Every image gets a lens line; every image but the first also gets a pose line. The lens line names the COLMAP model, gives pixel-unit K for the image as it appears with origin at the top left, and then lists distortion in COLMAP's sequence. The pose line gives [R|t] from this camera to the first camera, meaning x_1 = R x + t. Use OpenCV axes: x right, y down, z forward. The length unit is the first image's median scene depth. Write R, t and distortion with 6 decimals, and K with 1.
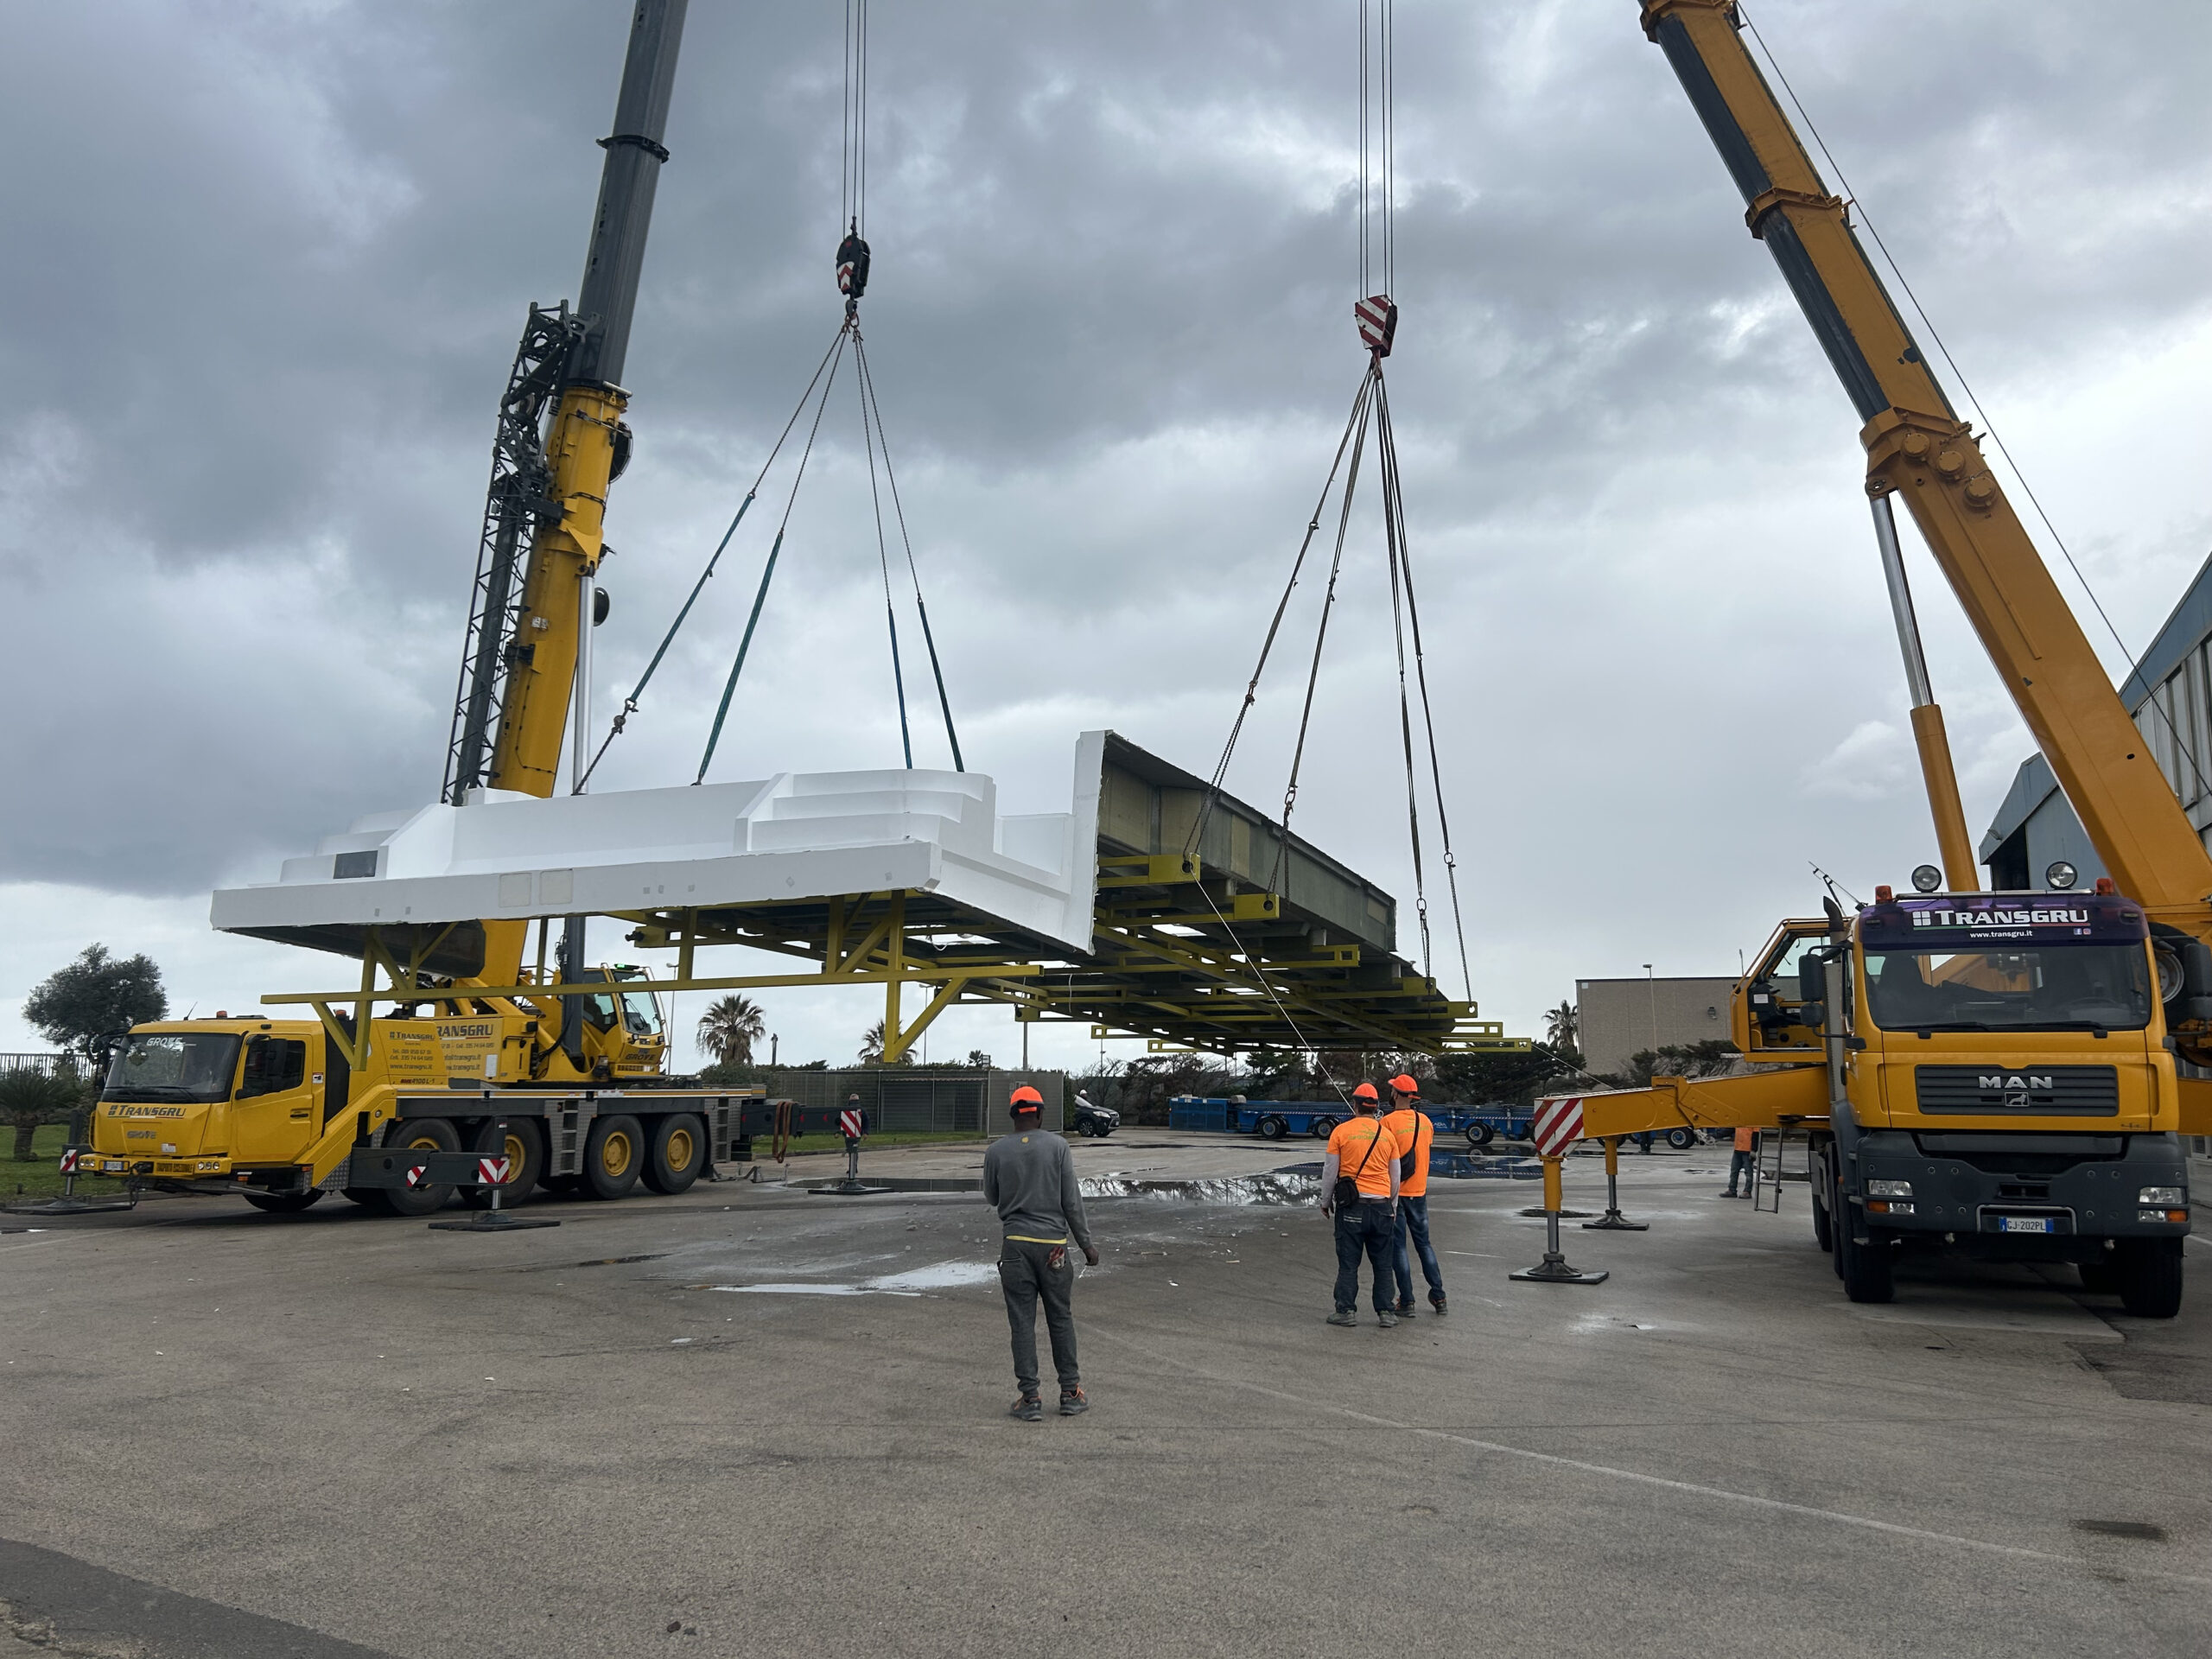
lens RADIAL K [[1714.8, 0, 1119.7], [0, 1714.8, 824.5], [0, 0, 1]] dist [0.057657, -0.062355]
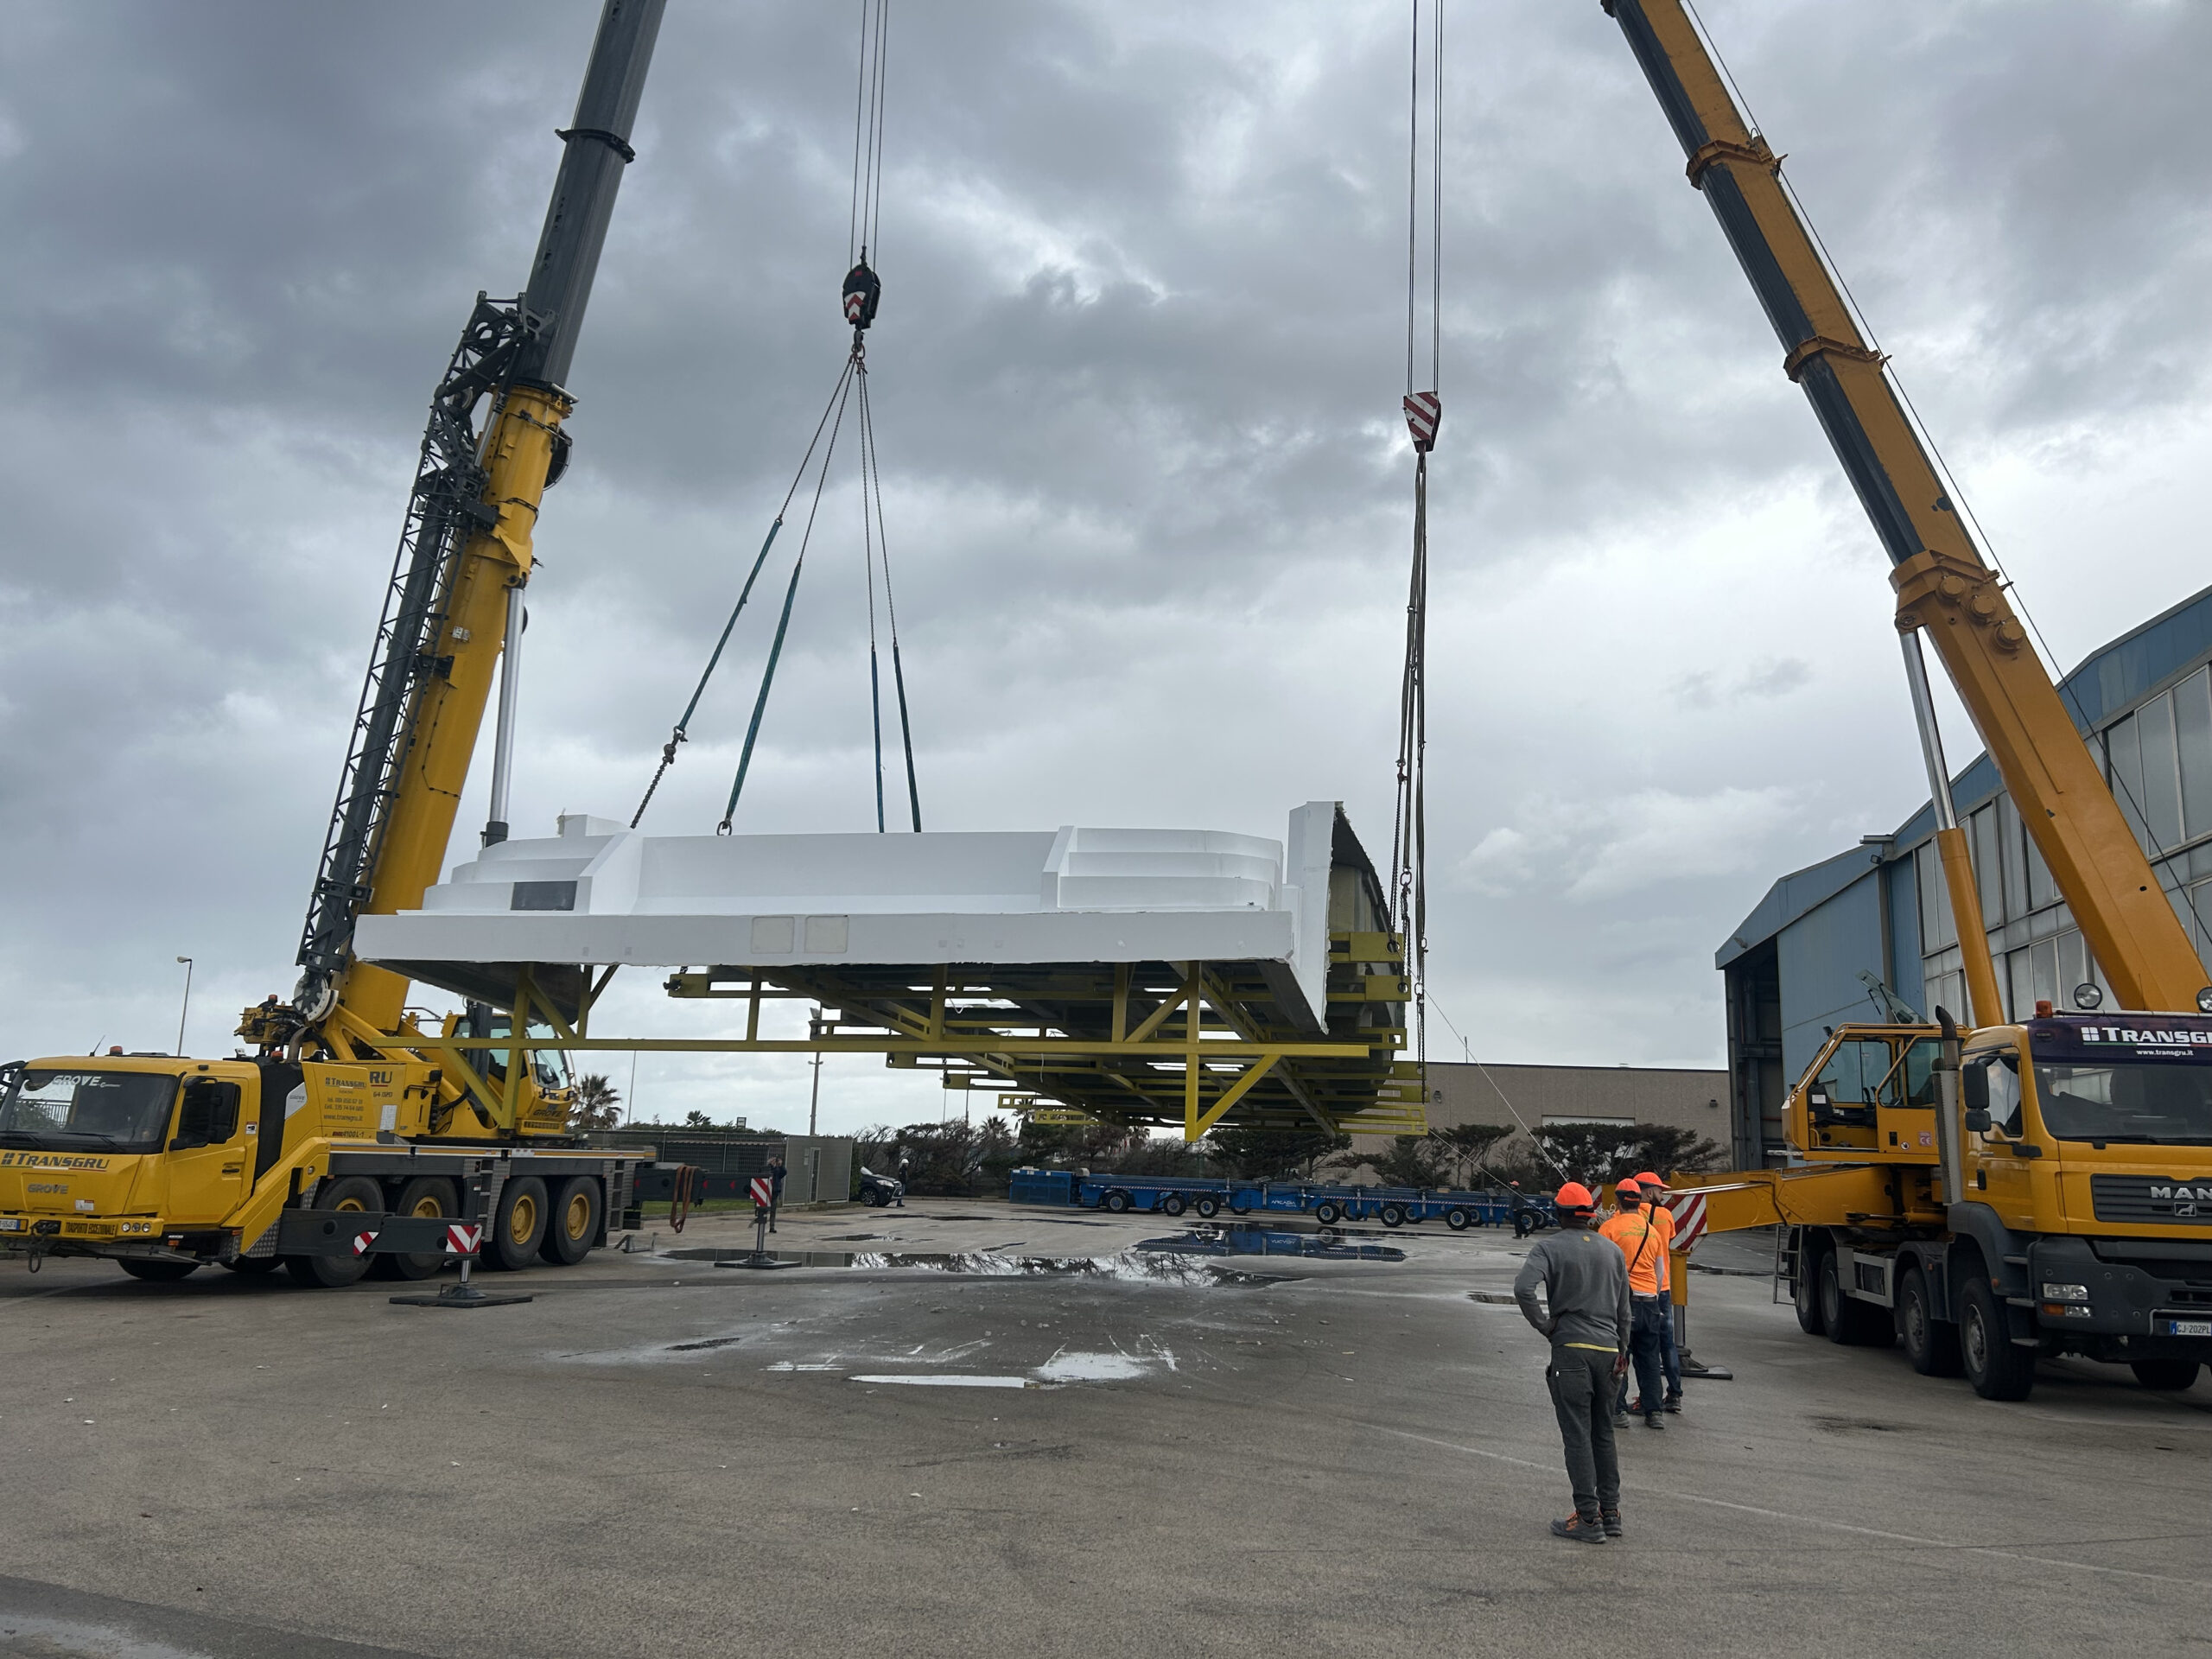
lens RADIAL K [[1714.8, 0, 1093.5], [0, 1714.8, 805.9], [0, 0, 1]] dist [0.057657, -0.062355]
pose [[0.978942, 0.068141, 0.192429, -0.193154], [-0.058933, 0.996844, -0.053184, 0.004124], [-0.195446, 0.040724, 0.979869, 0.040116]]
